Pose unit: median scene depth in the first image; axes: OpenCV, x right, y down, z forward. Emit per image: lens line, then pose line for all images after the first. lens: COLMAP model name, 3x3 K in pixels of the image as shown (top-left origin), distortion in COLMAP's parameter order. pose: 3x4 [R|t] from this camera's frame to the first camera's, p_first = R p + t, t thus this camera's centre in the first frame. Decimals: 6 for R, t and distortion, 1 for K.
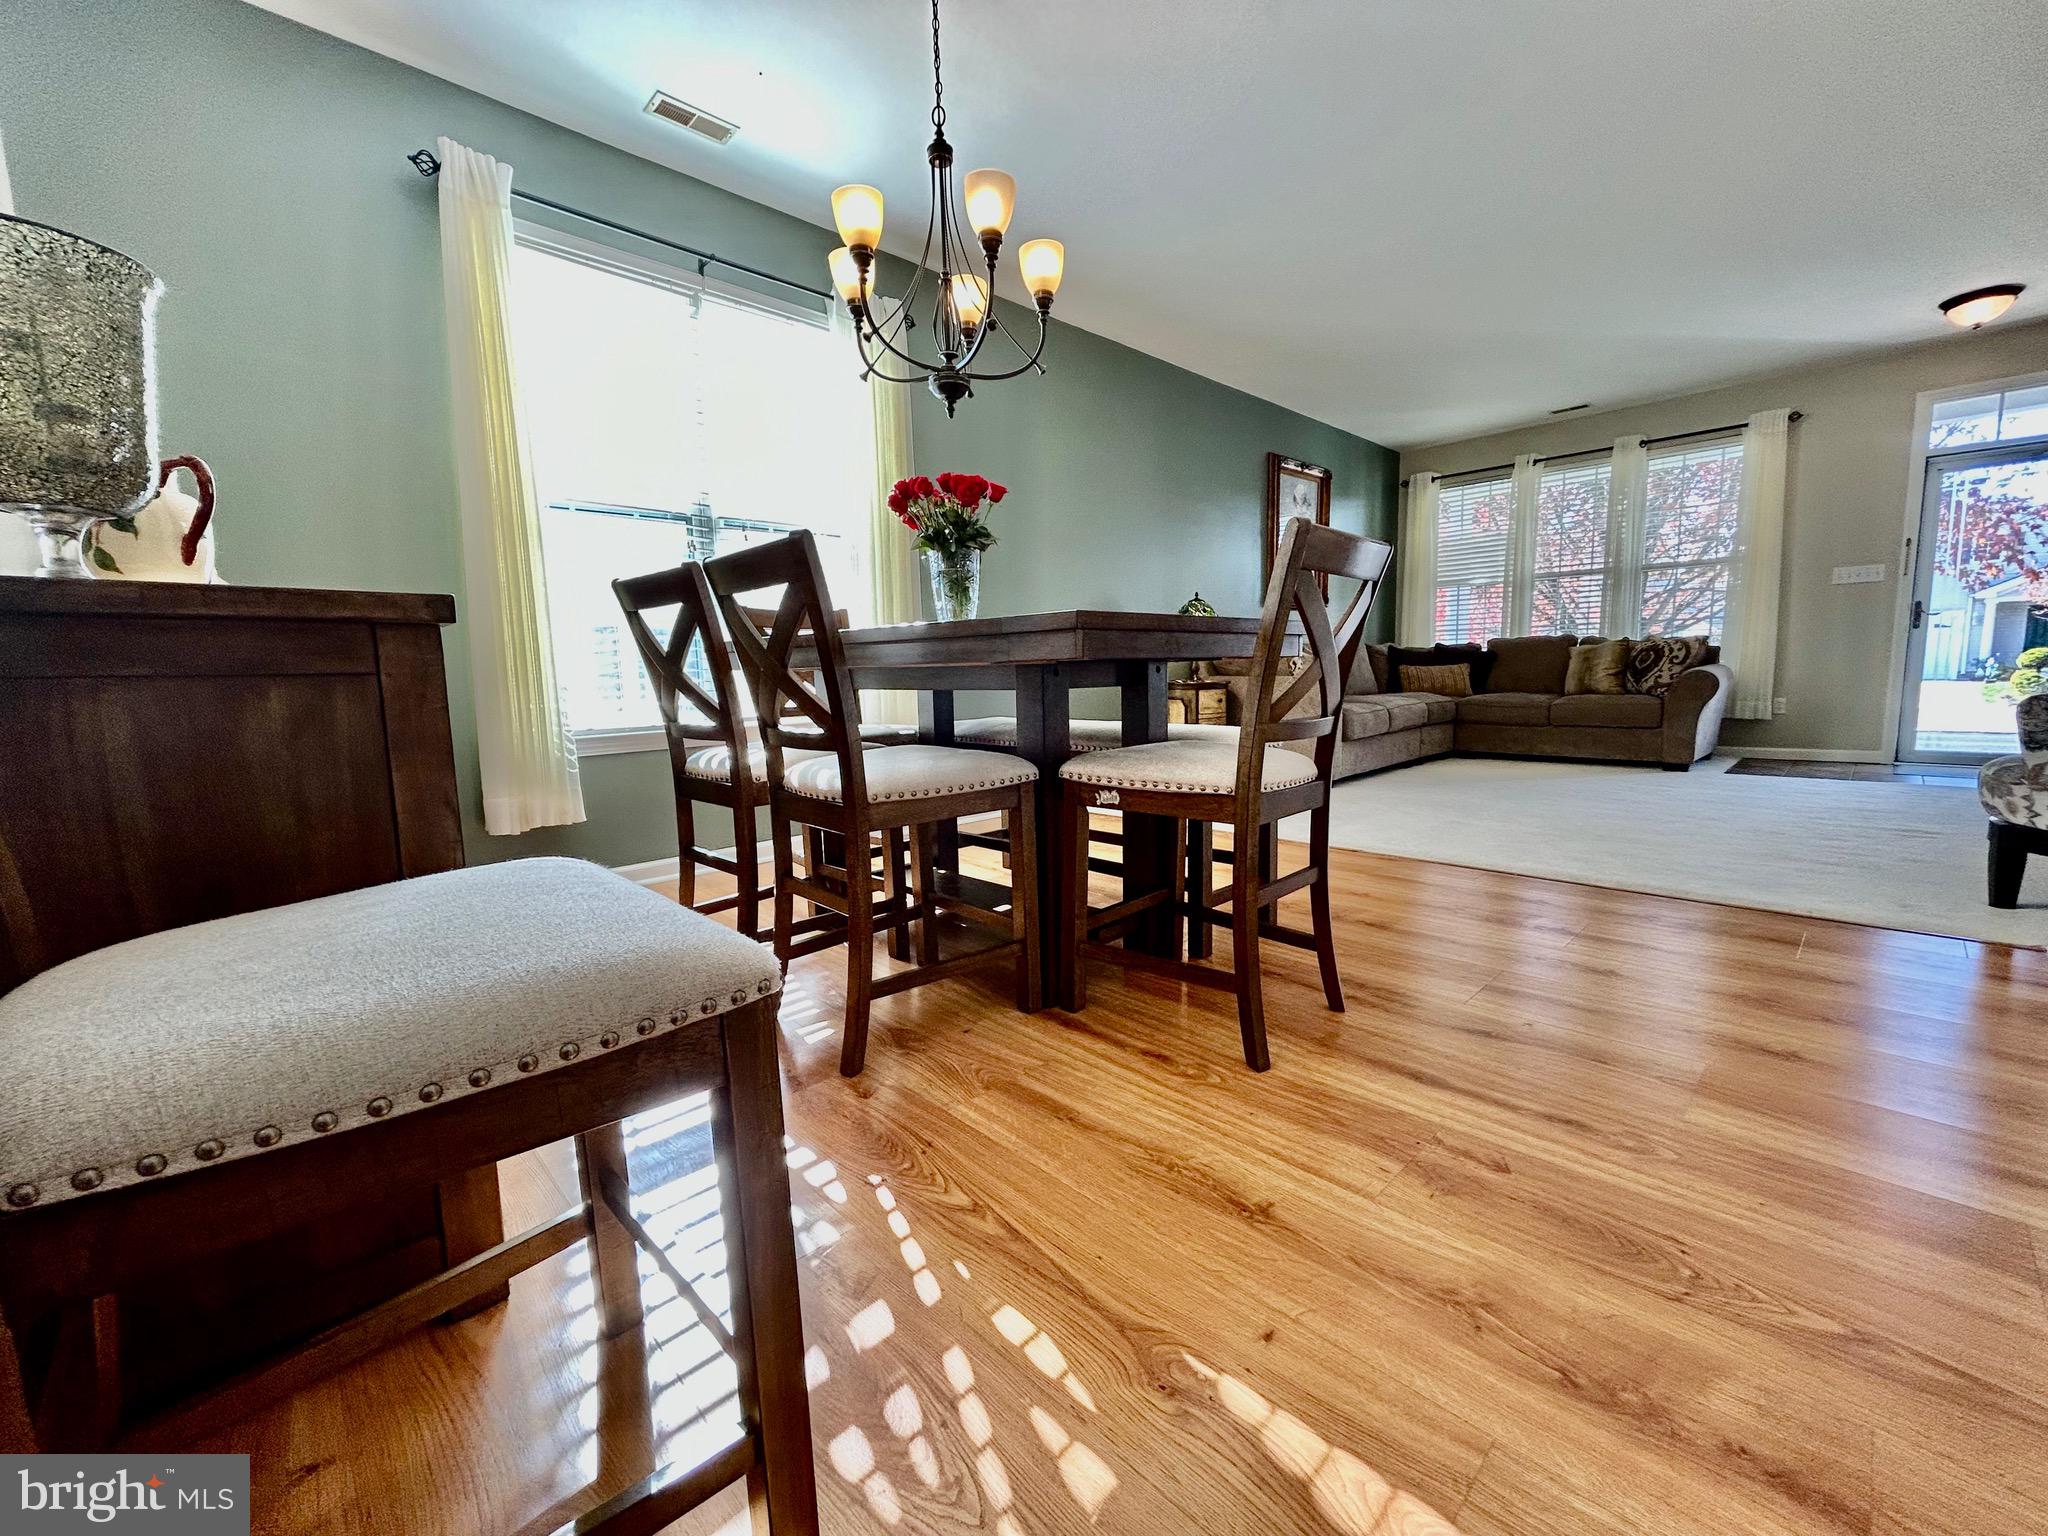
lens RADIAL K [[821.9, 0, 1018.3], [0, 821.9, 771.2], [0, 0, 1]] dist [0.000752, -0.000604]
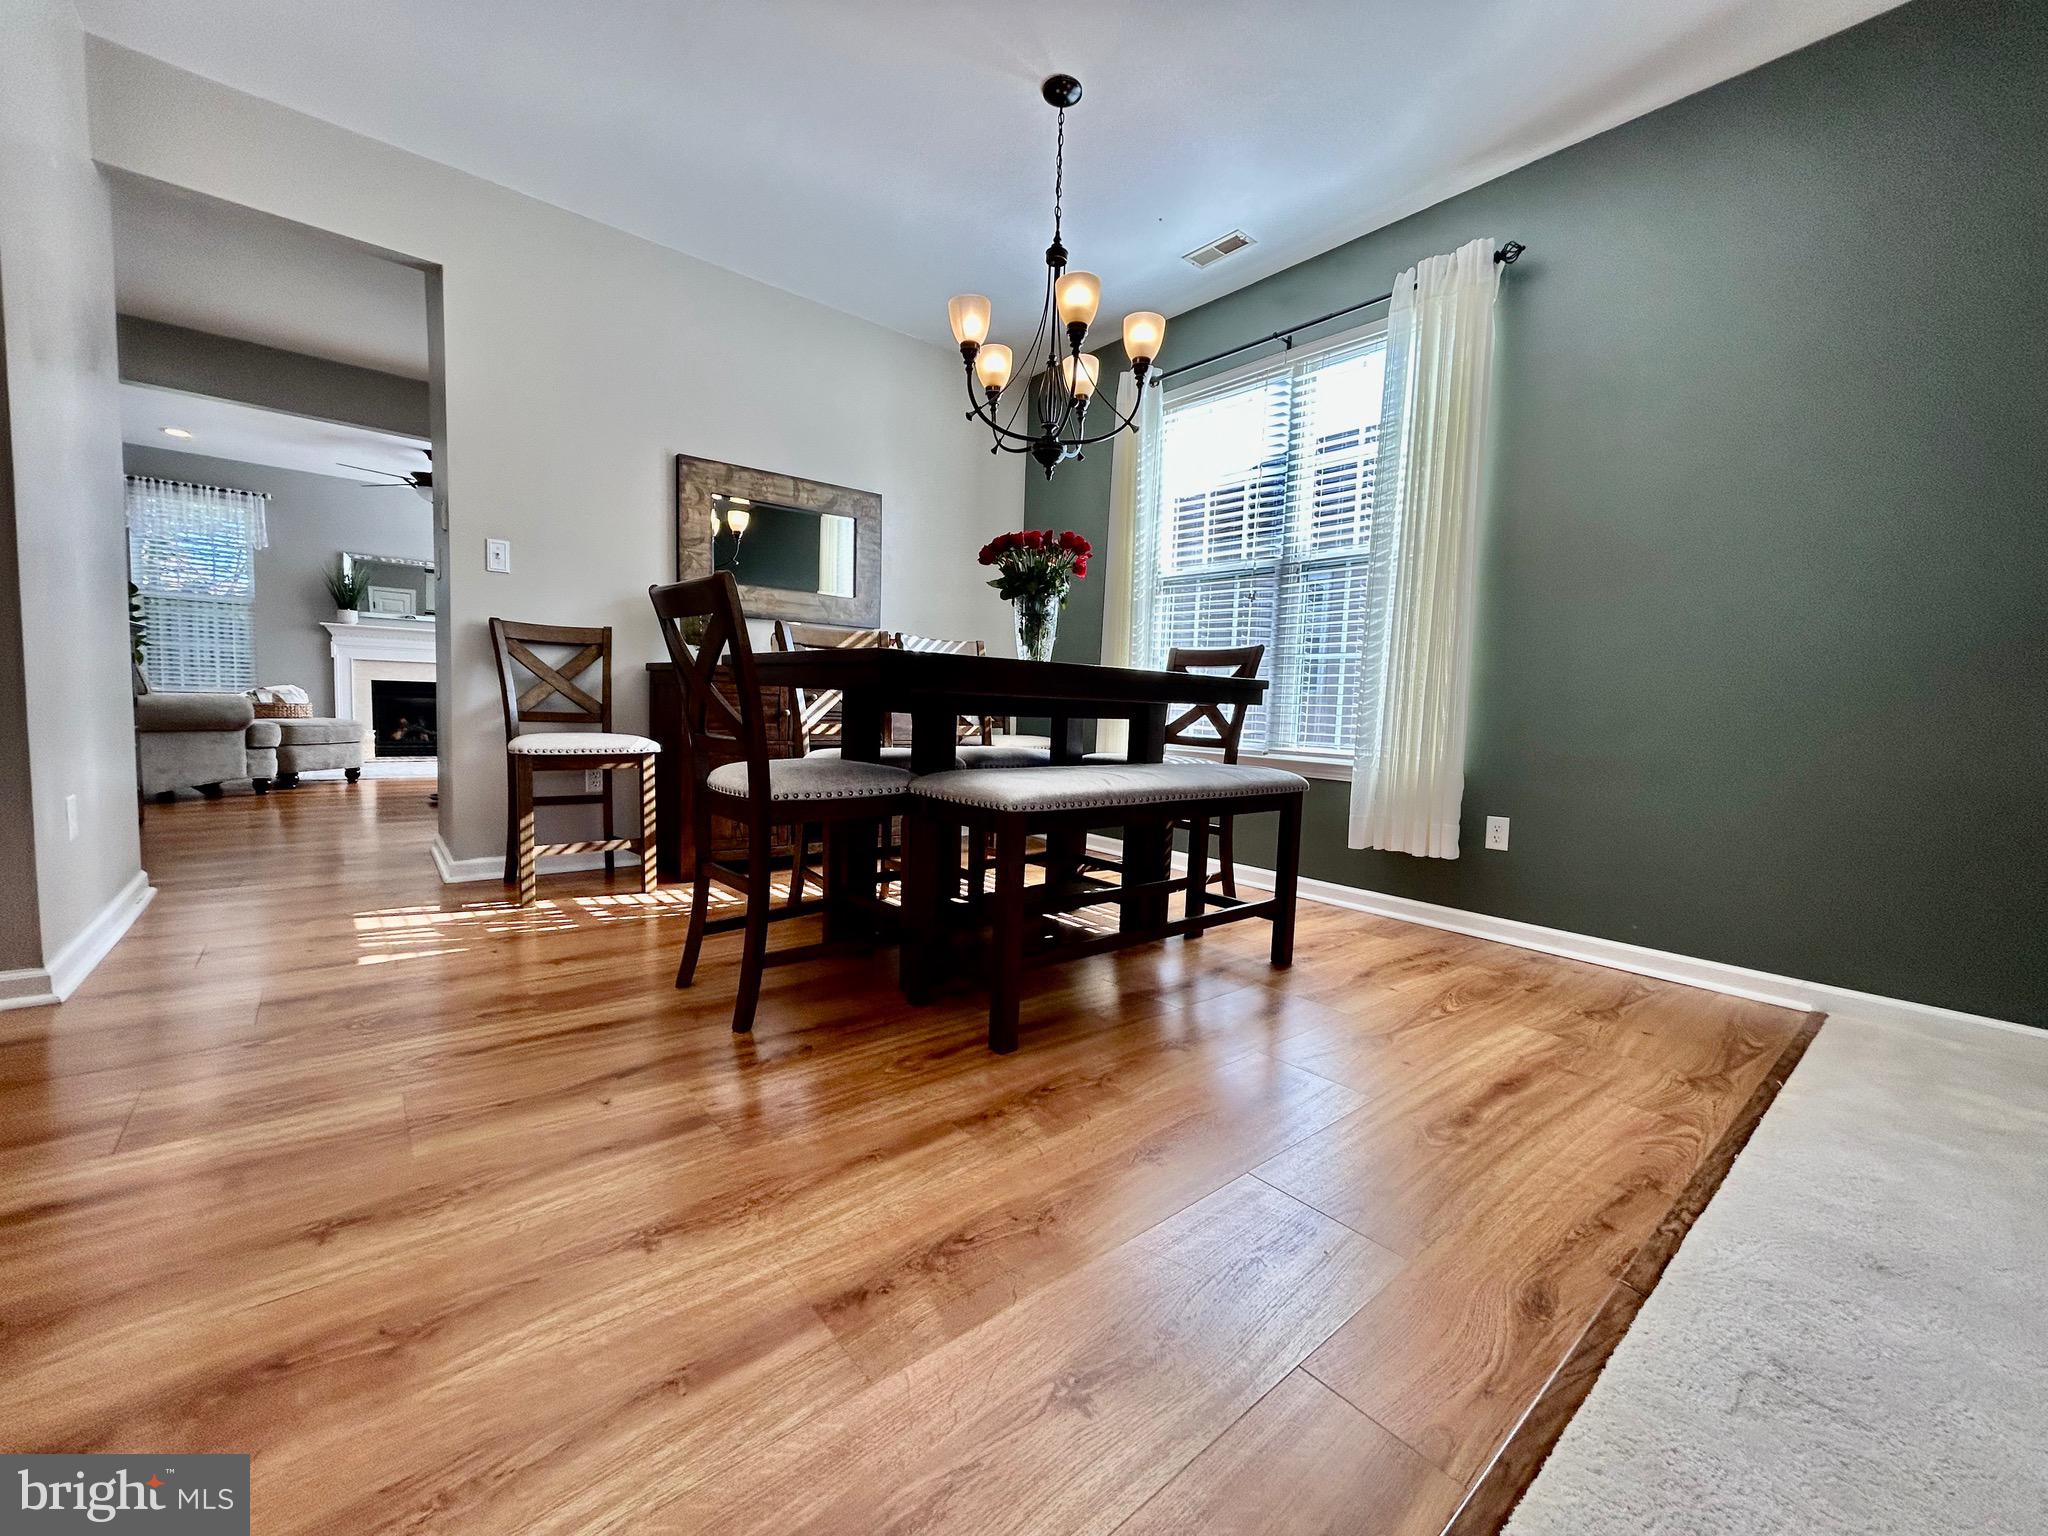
lens RADIAL K [[821.9, 0, 1025.2], [0, 821.9, 766.7], [0, 0, 1]] dist [0.000752, -0.000604]
pose [[-0.060978, 0.097484, -0.993367, 0.441185], [-0.150455, 0.982950, 0.105697, -0.062950], [0.986735, 0.155902, -0.045272, 0.437794]]
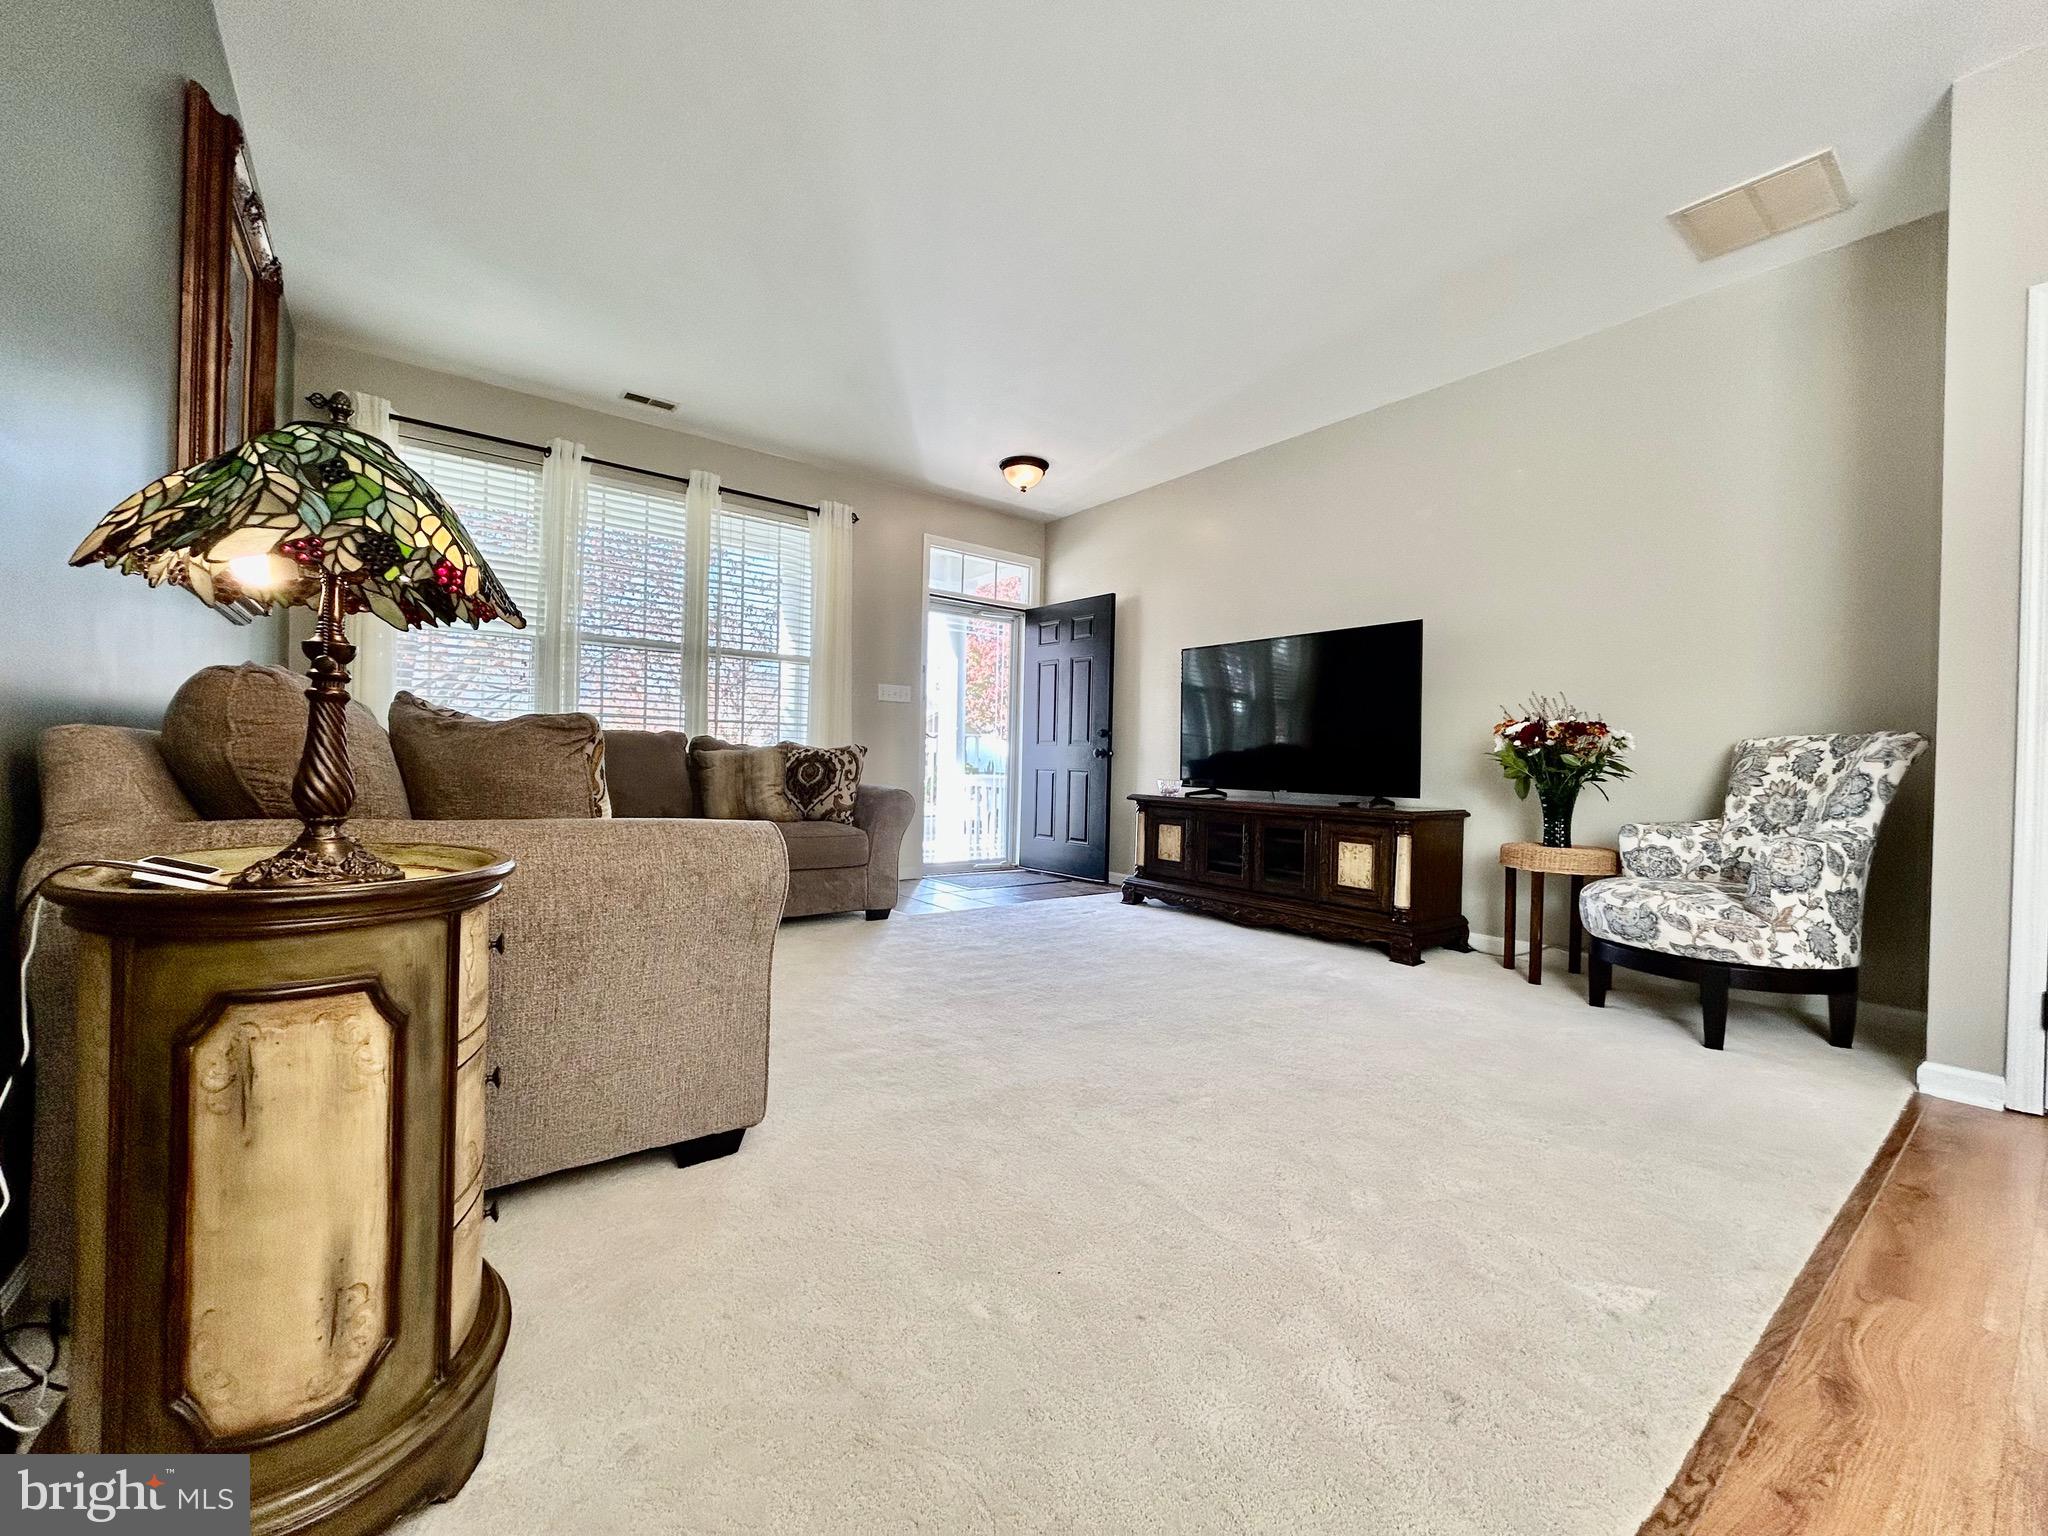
lens RADIAL K [[821.9, 0, 1027.0], [0, 821.9, 770.4], [0, 0, 1]] dist [0.000752, -0.000604]
pose [[0.108622, 0.018281, 0.993915, 0.039243], [0.098981, 0.994663, -0.029113, -0.096908], [-0.989143, 0.101541, 0.106232, 0.720823]]
